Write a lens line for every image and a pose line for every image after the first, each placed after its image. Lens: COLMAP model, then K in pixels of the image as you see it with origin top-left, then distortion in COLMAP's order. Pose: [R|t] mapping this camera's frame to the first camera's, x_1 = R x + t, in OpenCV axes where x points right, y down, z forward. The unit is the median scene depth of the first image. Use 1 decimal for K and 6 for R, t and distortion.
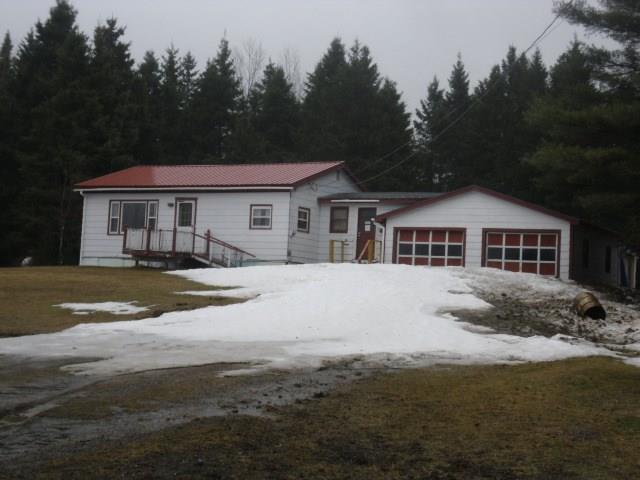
lens RADIAL K [[1215.6, 0, 320.0], [0, 1215.6, 240.0], [0, 0, 1]] dist [-0.024434, -0.040852]
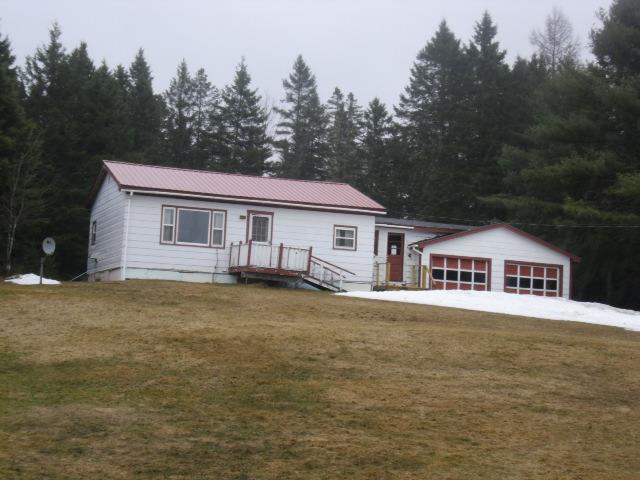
lens RADIAL K [[1215.6, 0, 320.0], [0, 1215.6, 240.0], [0, 0, 1]] dist [-0.024434, -0.040852]
pose [[0.643137, 0.044439, 0.764460, -0.847233], [-0.063627, 0.997964, -0.004483, -0.011667], [-0.763103, -0.045757, 0.644655, 0.371131]]
